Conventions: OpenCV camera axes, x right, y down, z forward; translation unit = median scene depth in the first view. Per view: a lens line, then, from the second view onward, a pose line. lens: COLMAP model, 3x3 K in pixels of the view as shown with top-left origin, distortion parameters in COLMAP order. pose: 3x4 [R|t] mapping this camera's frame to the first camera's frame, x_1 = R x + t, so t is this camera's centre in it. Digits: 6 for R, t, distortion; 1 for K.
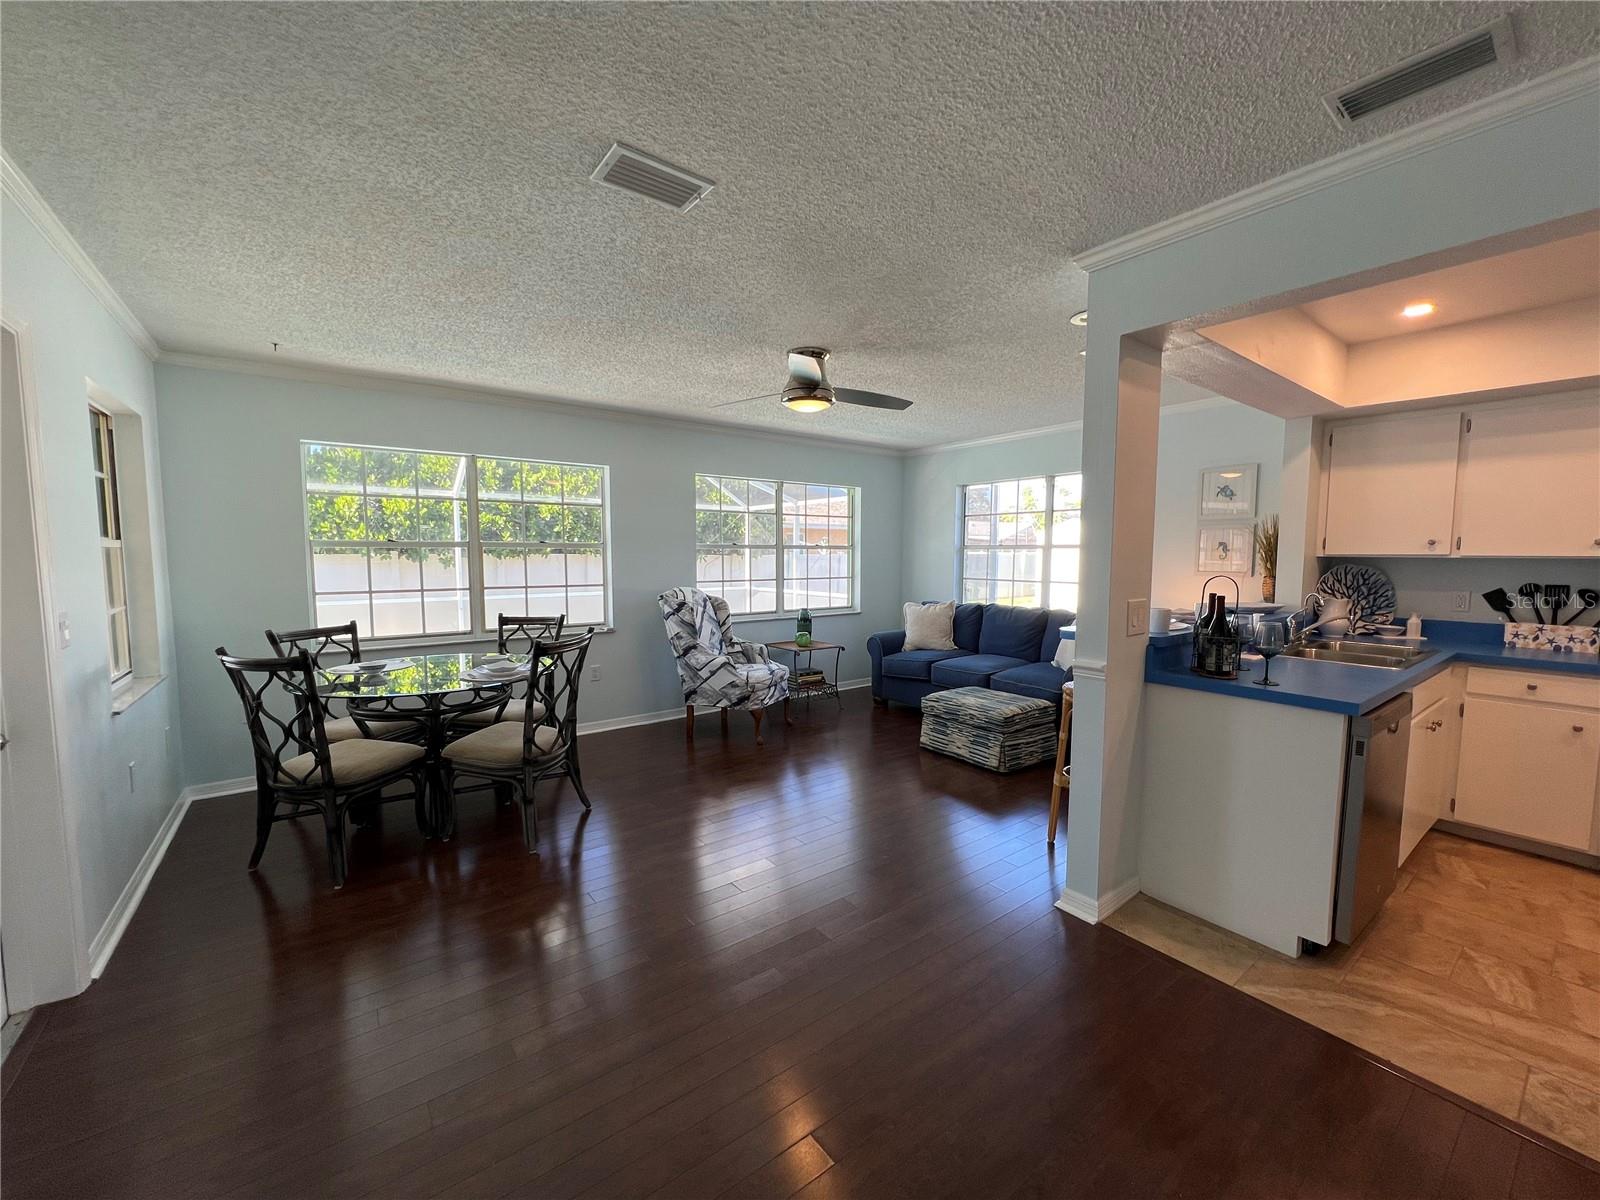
lens RADIAL K [[642.0, 0, 807.2], [0, 642.0, 602.1], [0, 0, 1]] dist [0.007322, -0.000851]
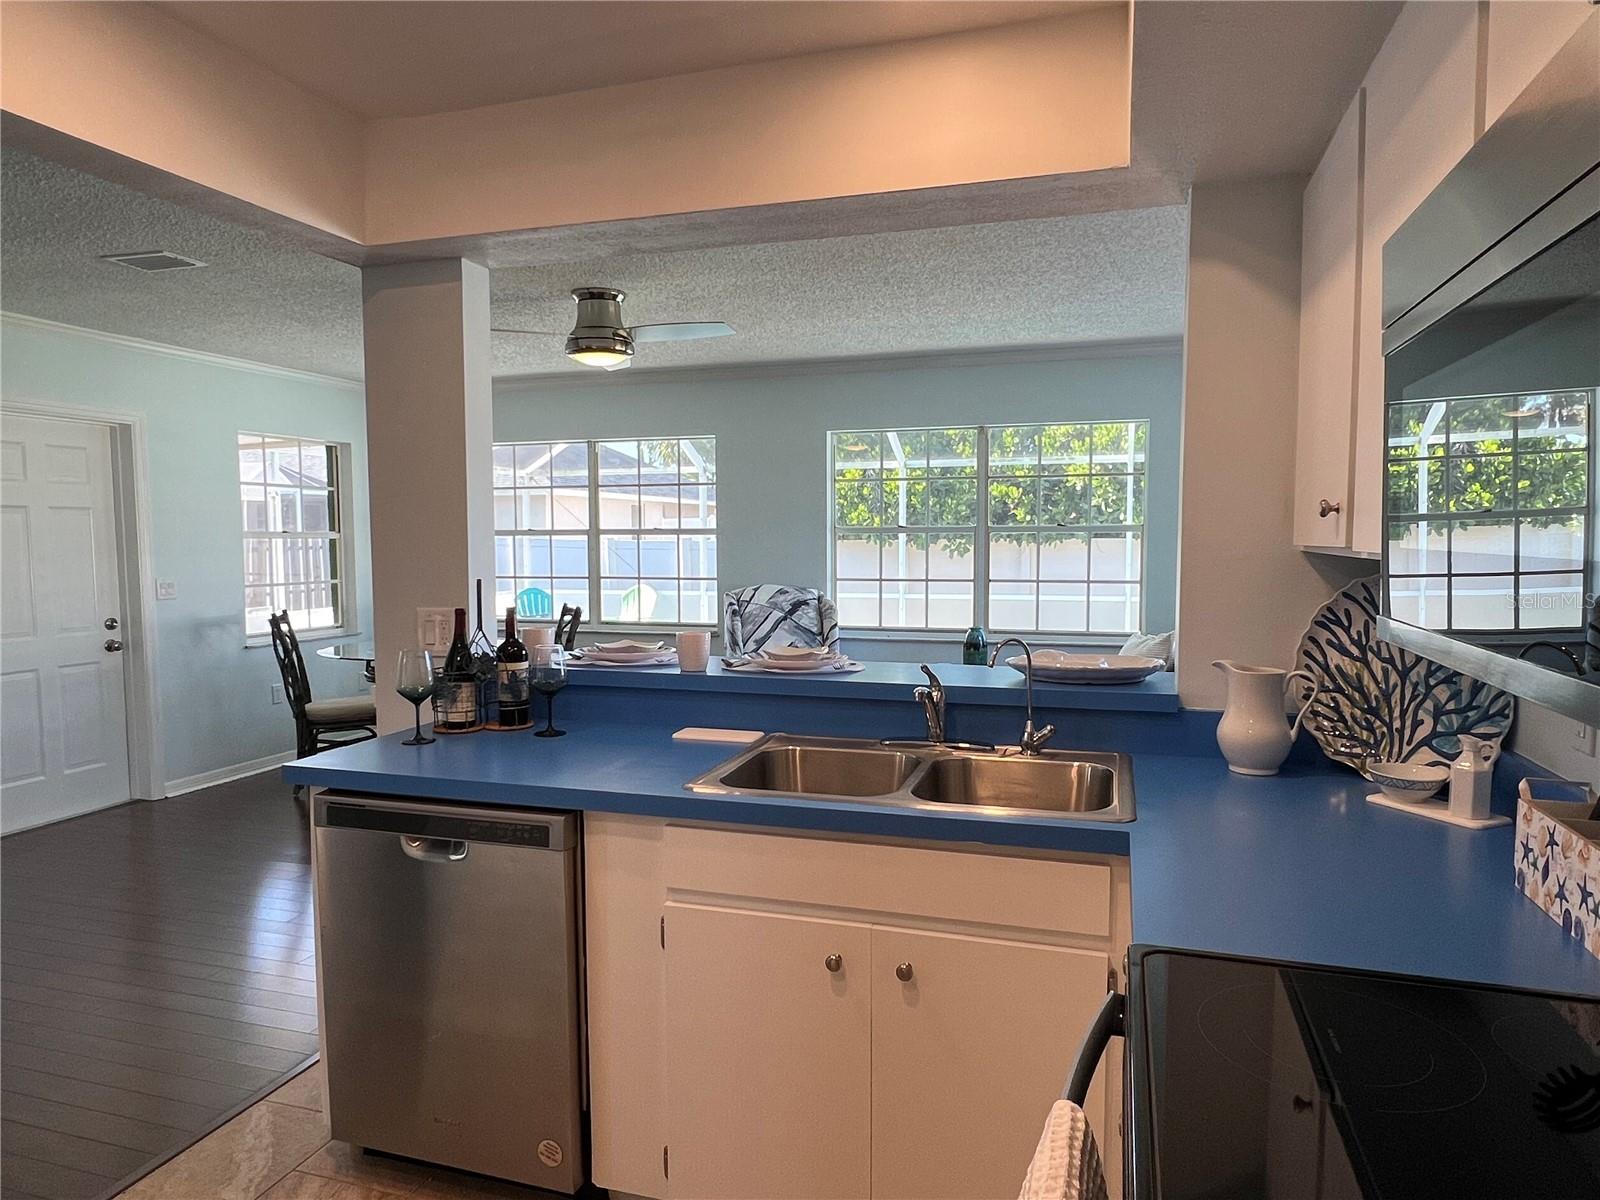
lens RADIAL K [[1017.5, 0, 802.7], [0, 1017.5, 611.7], [0, 0, 1]] dist [0.010269, -0.002550]
pose [[0.569855, 0.056001, -0.819835, 0.914340], [-0.059033, 0.997887, 0.027130, -0.029325], [0.819622, 0.032937, 0.571957, 0.368259]]
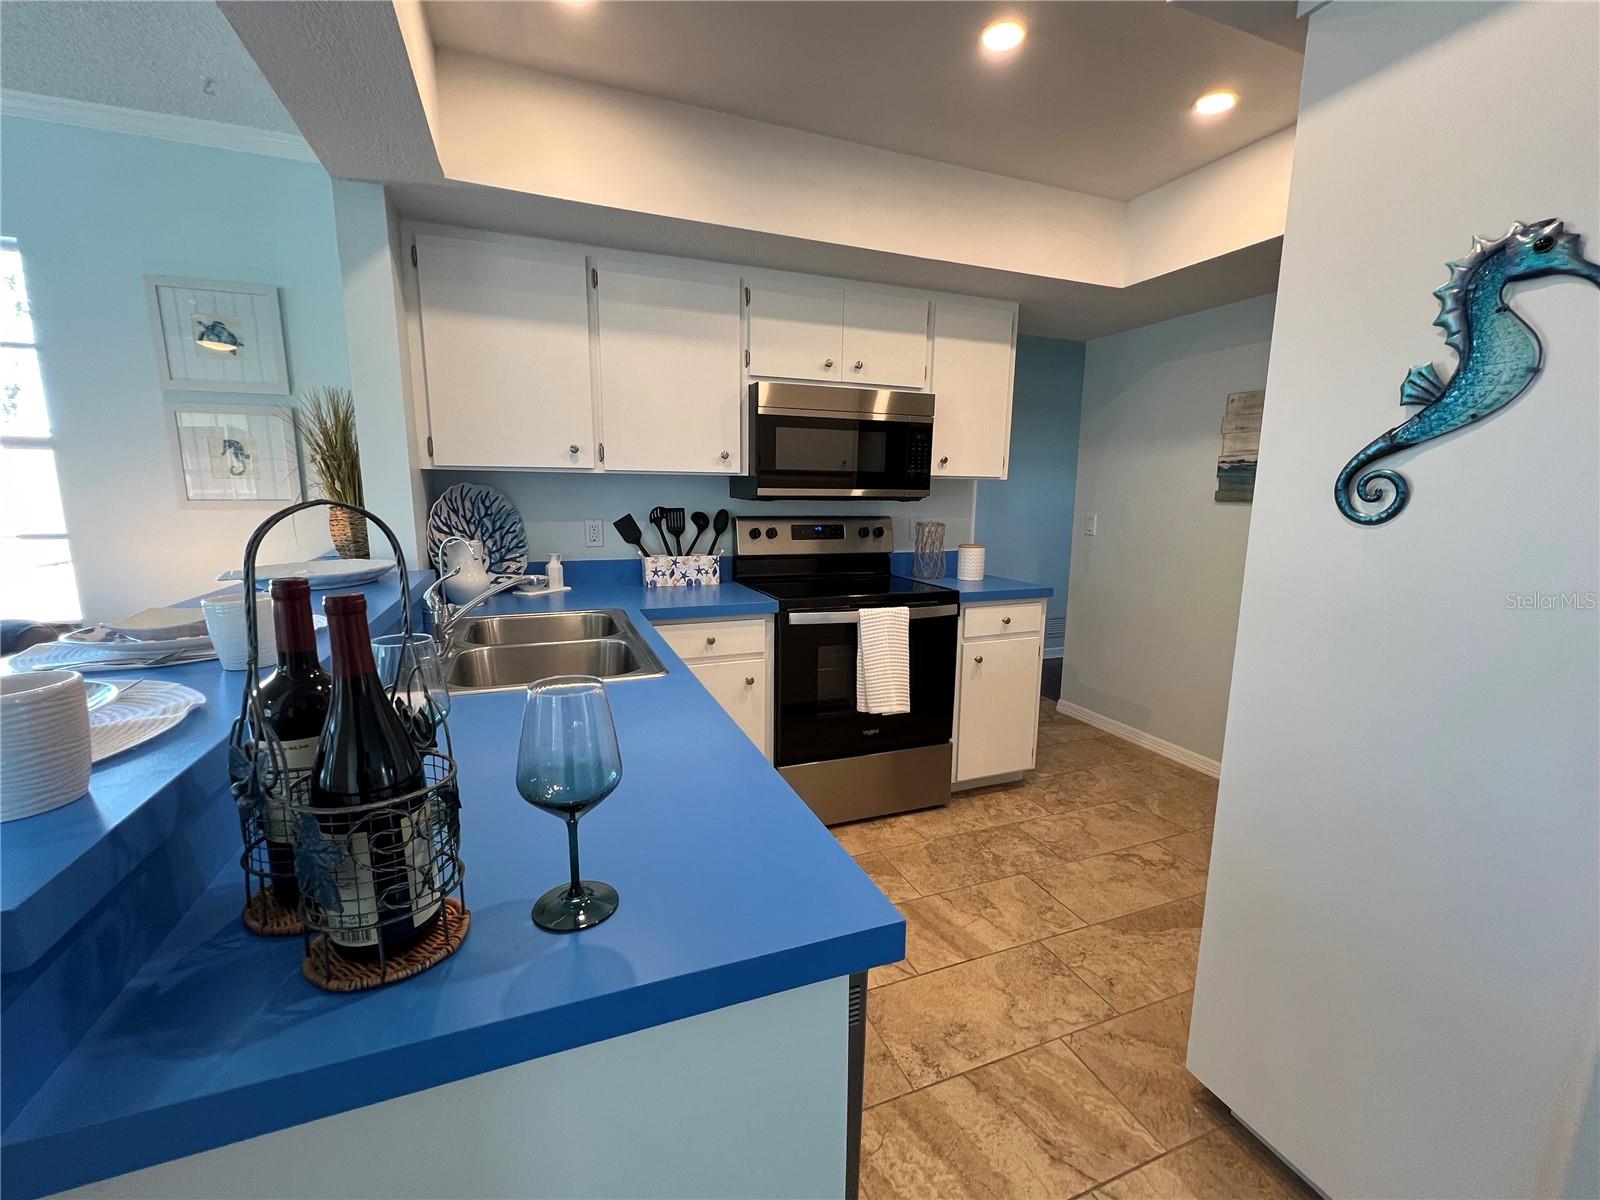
lens RADIAL K [[670.3, 0, 805.2], [0, 670.3, 599.3], [0, 0, 1]] dist [0.000563, -0.000506]
pose [[0.277513, -0.150481, 0.948863, 0.253928], [0.065639, 0.988319, 0.137541, -0.013206], [-0.958477, 0.024113, 0.284149, 0.423606]]
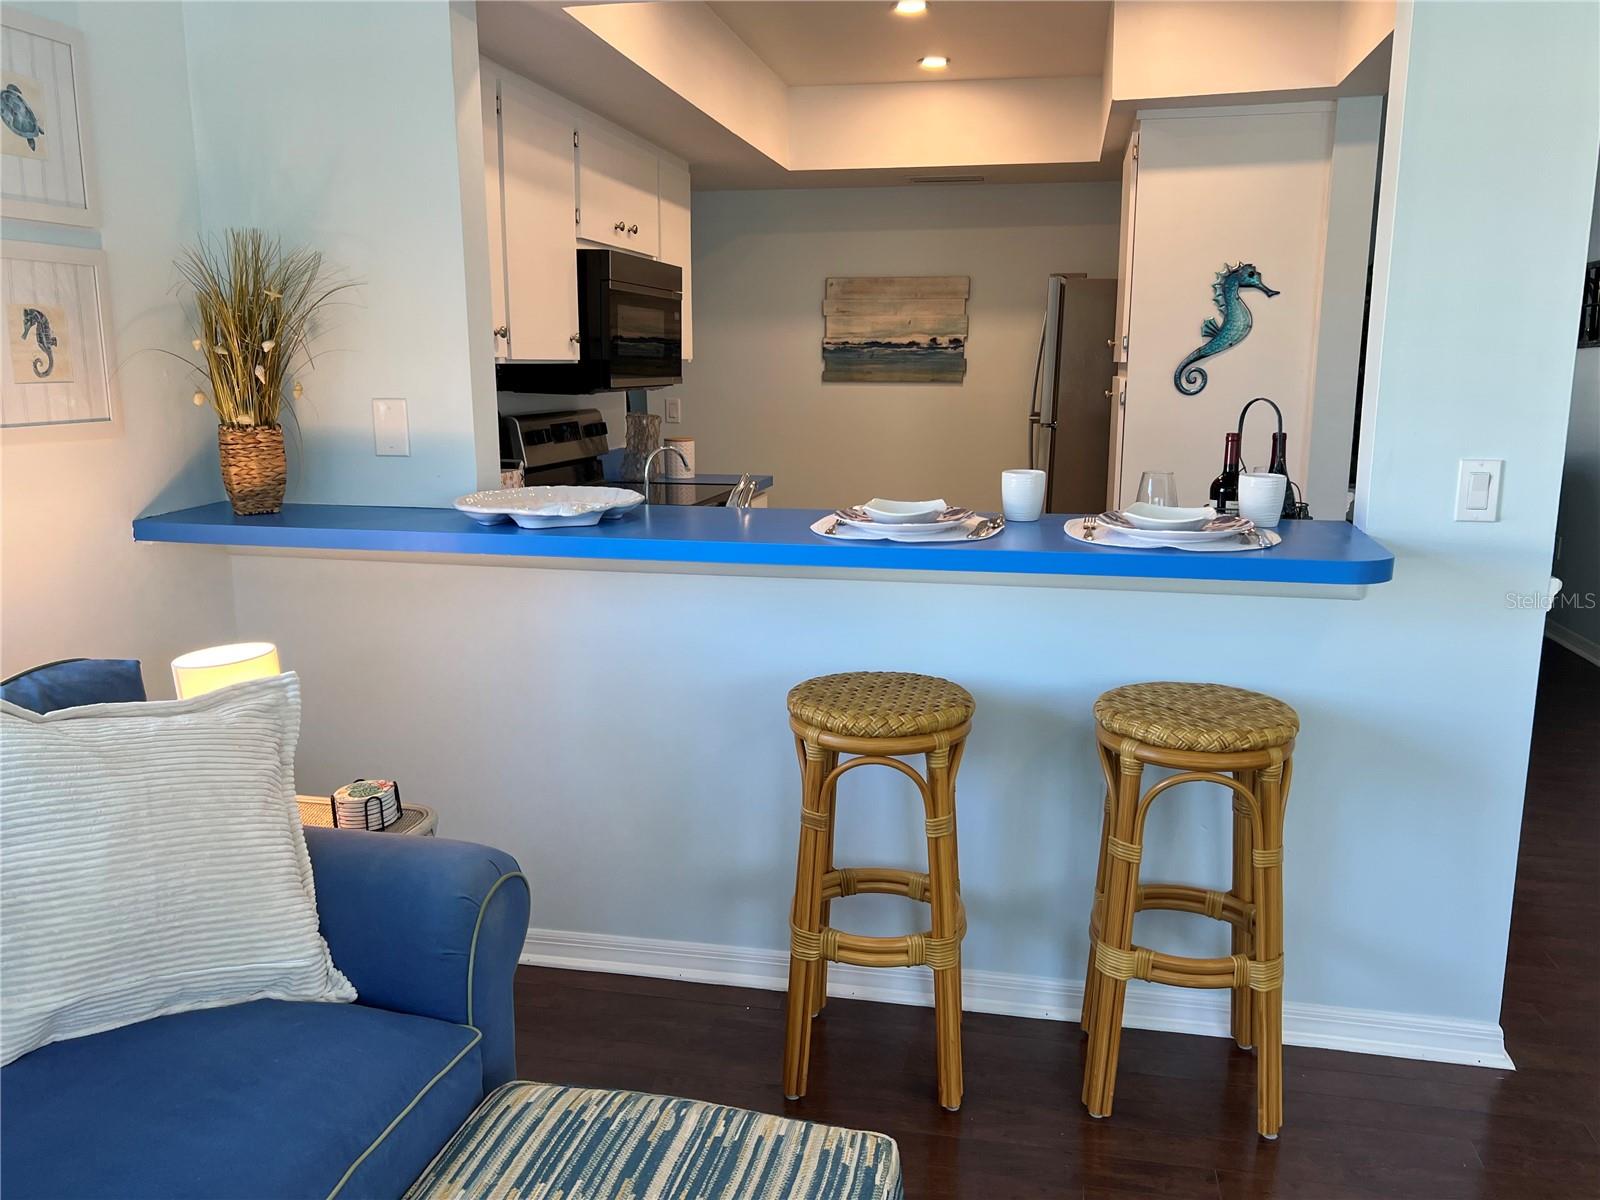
lens RADIAL K [[1262.0, 0, 803.3], [0, 1262.0, 598.6], [0, 0, 1]] dist [0.050675, -0.052430]
pose [[-0.658939, -0.139214, 0.739202, 0.036880], [0.059489, 0.970001, 0.235709, -0.081360], [-0.749841, 0.199292, -0.630890, 1.097549]]
